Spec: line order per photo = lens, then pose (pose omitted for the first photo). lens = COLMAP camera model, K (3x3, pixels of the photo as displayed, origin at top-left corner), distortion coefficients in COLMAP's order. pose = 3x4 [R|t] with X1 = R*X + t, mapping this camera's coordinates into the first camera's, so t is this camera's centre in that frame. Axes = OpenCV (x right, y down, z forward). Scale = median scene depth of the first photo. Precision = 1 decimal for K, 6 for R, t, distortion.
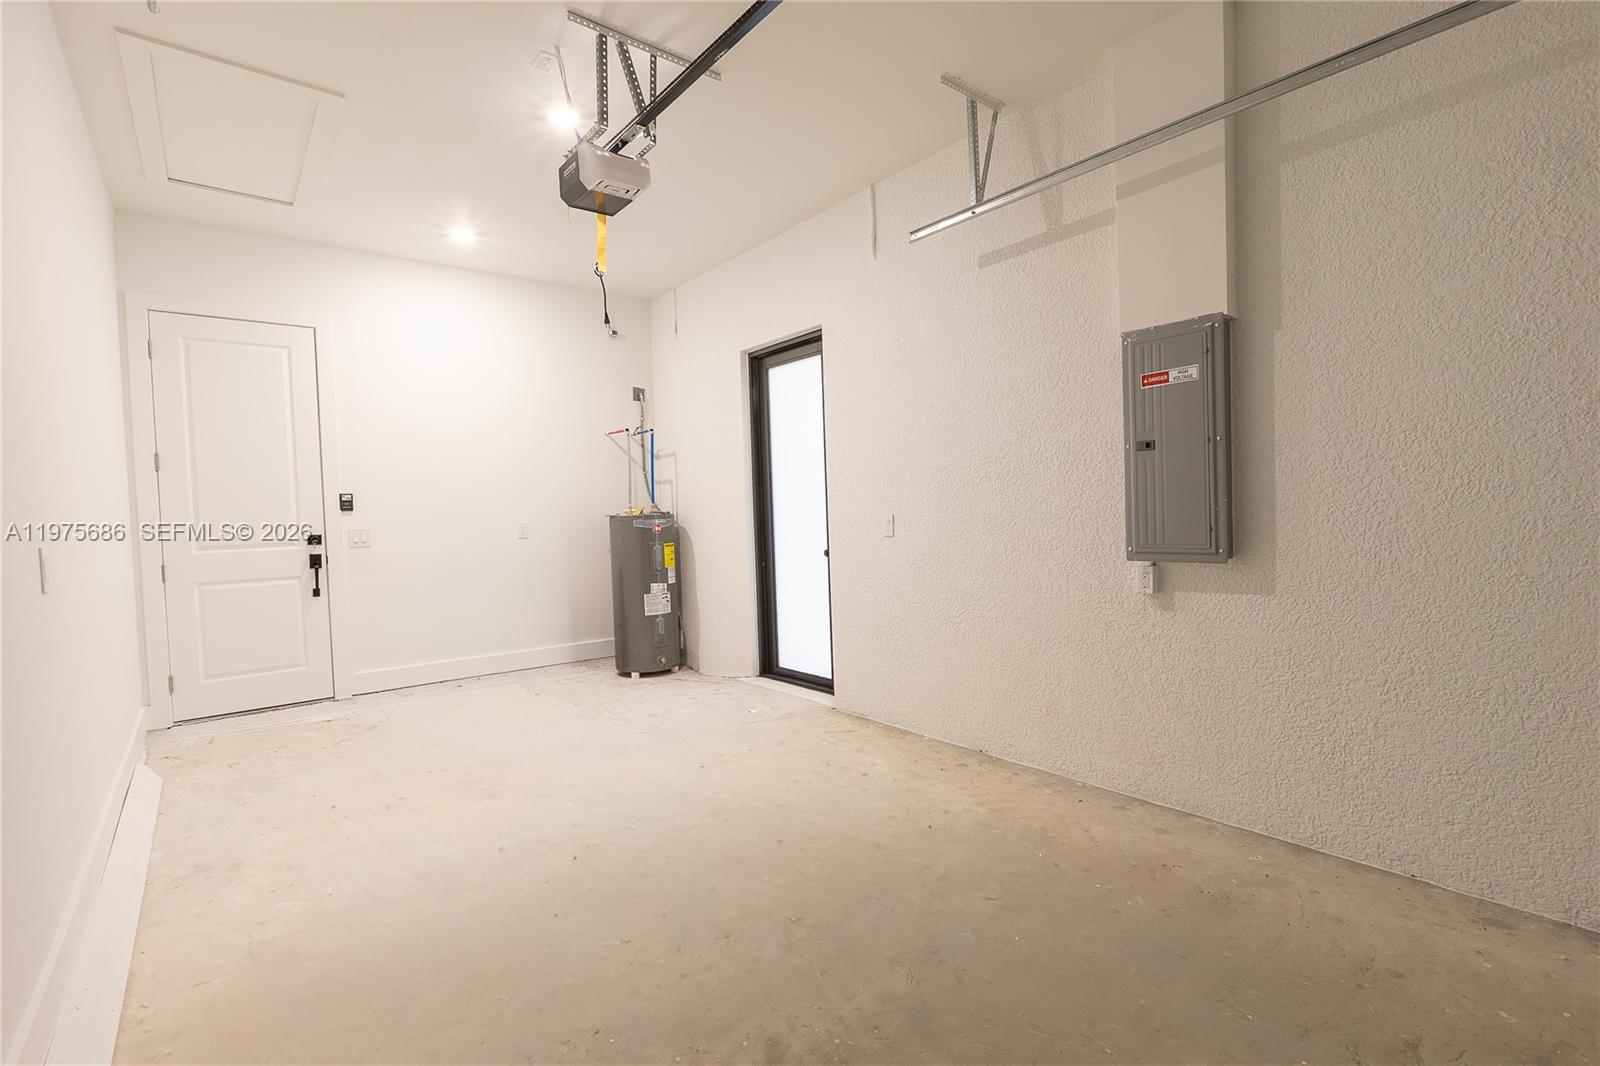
lens RADIAL K [[730.2, 0, 799.8], [0, 730.2, 529.4], [0, 0, 1]] dist [-0.010490, 0.002530]
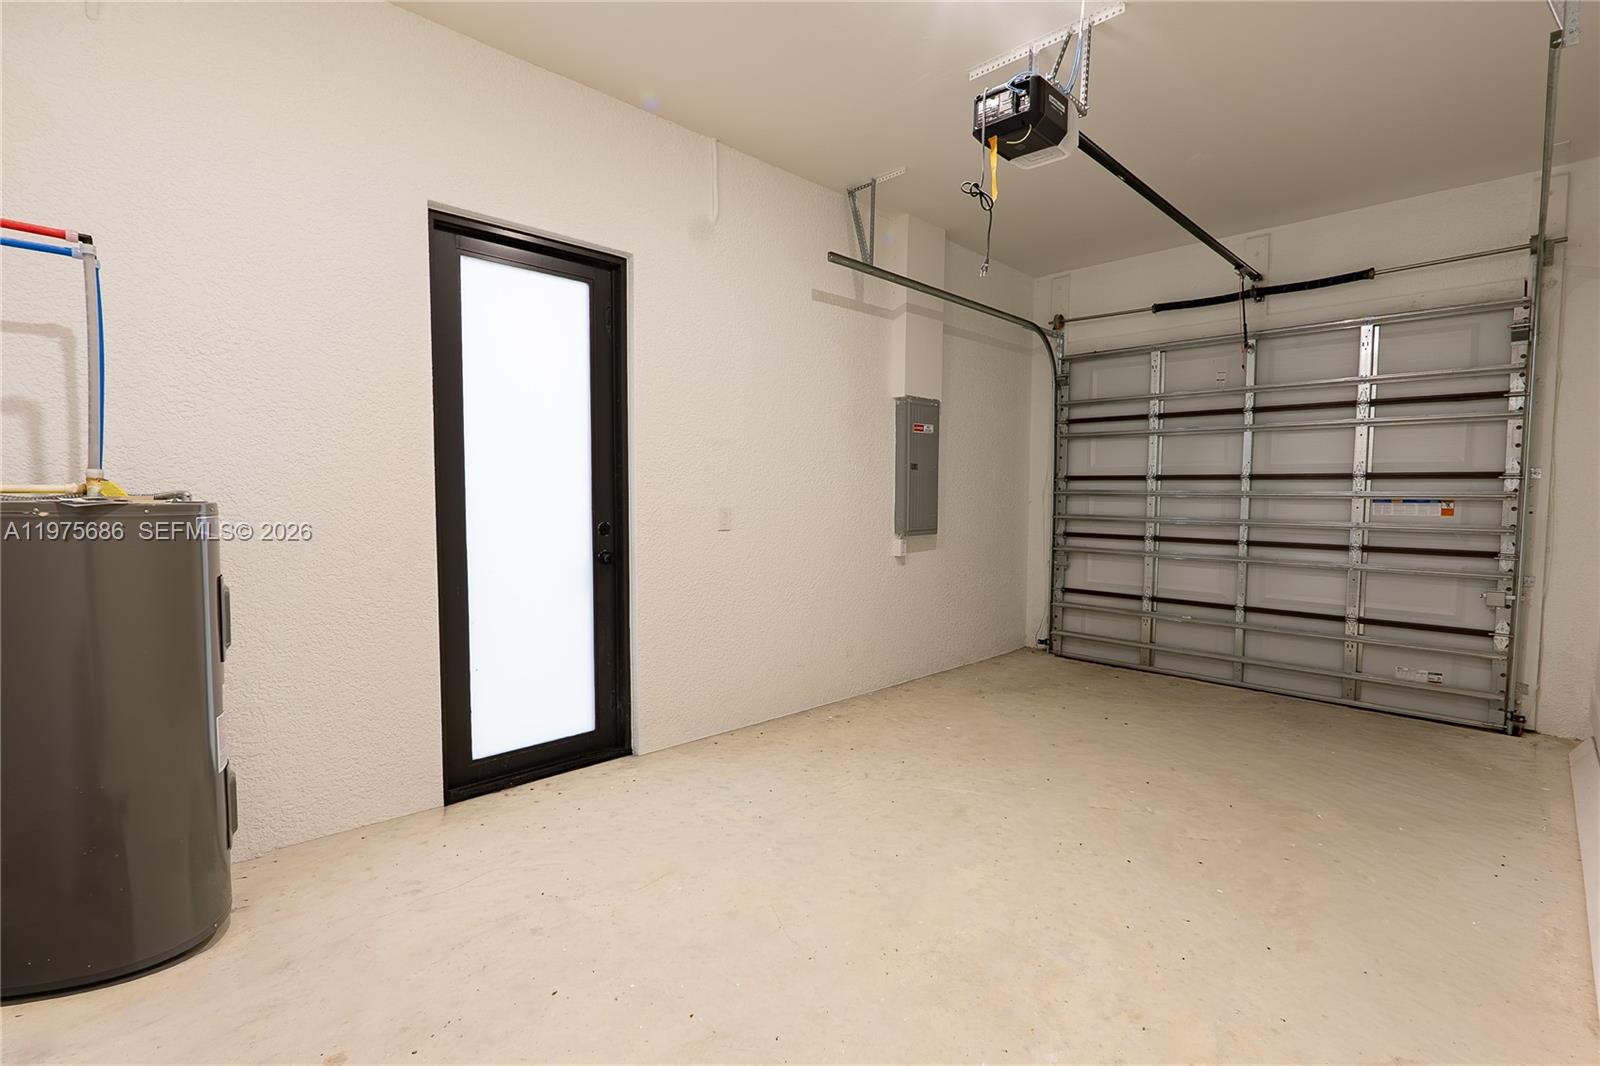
lens RADIAL K [[730.2, 0, 798.1], [0, 730.2, 531.5], [0, 0, 1]] dist [-0.010490, 0.002530]
pose [[-0.099663, -0.024368, 0.994723, -1.028872], [0.023146, 0.999373, 0.026801, -0.015569], [-0.994752, 0.025695, -0.099036, 1.264910]]
